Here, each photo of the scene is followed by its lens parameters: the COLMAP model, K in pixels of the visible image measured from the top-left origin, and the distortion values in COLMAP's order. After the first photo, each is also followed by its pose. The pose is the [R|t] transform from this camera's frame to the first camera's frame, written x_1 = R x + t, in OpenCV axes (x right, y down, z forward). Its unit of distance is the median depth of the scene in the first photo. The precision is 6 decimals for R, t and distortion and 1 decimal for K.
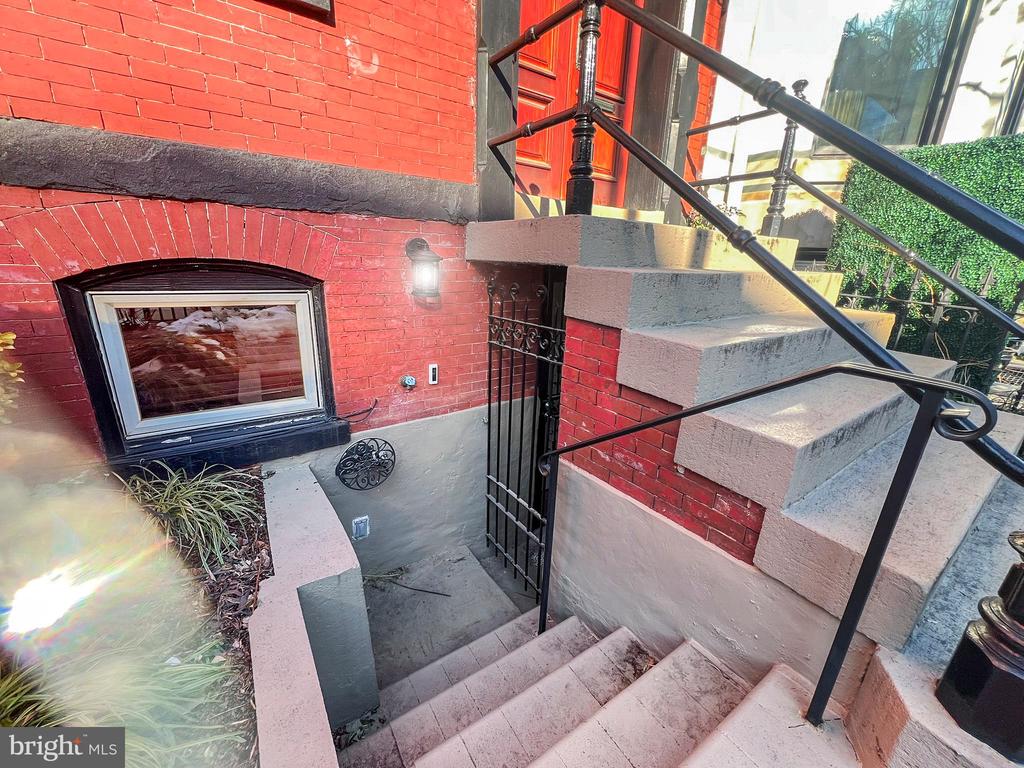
lens RADIAL K [[409.6, 0, 513.4], [0, 409.6, 384.8], [0, 0, 1]] dist [-0.000166, 0.000080]
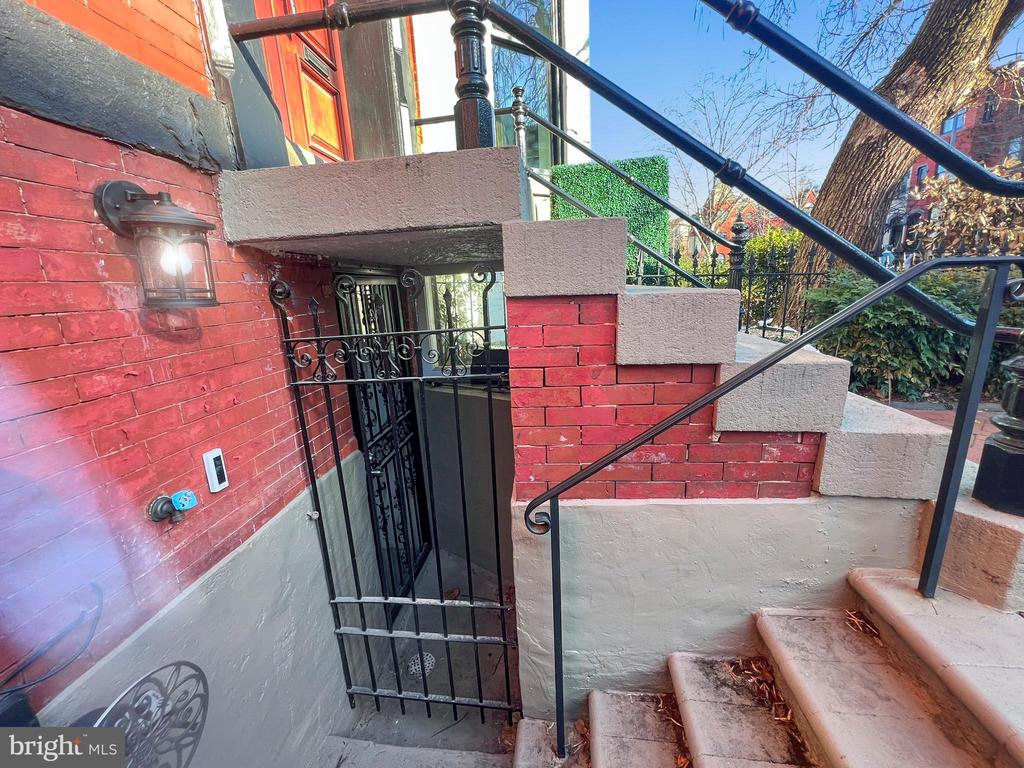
lens RADIAL K [[409.6, 0, 509.0], [0, 409.6, 382.5], [0, 0, 1]] dist [-0.000166, 0.000080]
pose [[0.664109, -0.242336, 0.707271, -0.307298], [0.294624, 0.954287, 0.050328, -0.051681], [-0.687136, 0.174956, 0.705149, 0.425896]]
